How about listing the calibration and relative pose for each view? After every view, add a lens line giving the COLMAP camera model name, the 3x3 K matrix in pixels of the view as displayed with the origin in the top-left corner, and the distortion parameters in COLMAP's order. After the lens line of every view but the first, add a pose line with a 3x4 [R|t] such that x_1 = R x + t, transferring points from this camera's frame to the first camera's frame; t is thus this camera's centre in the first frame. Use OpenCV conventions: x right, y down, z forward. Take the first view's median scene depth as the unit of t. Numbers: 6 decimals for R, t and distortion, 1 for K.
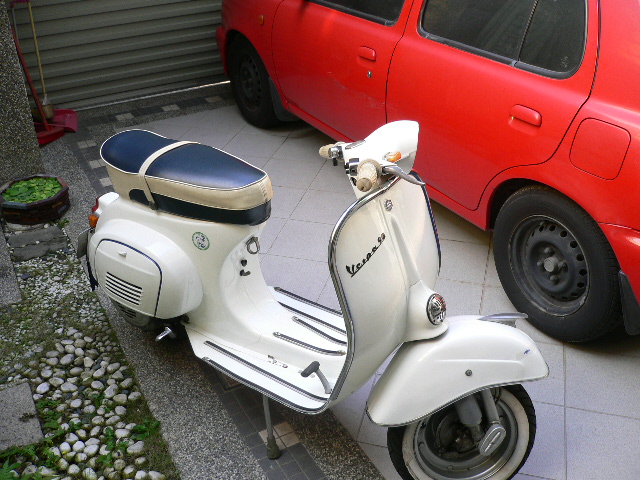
lens RADIAL K [[672.3, 0, 320.6], [0, 672.3, 240.0], [0, 0, 1]] dist [-0.073439, 0.000000]
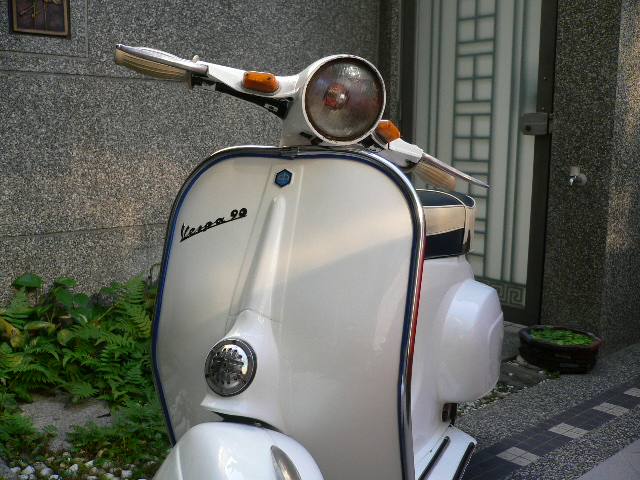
lens RADIAL K [[672.3, 0, 320.2], [0, 672.3, 240.9], [0, 0, 1]] dist [-0.073439, 0.000000]
pose [[0.229333, 0.148517, -0.961951, 0.722769], [-0.538202, 0.842814, 0.001813, -0.023527], [0.811015, 0.517308, 0.273217, 0.905582]]
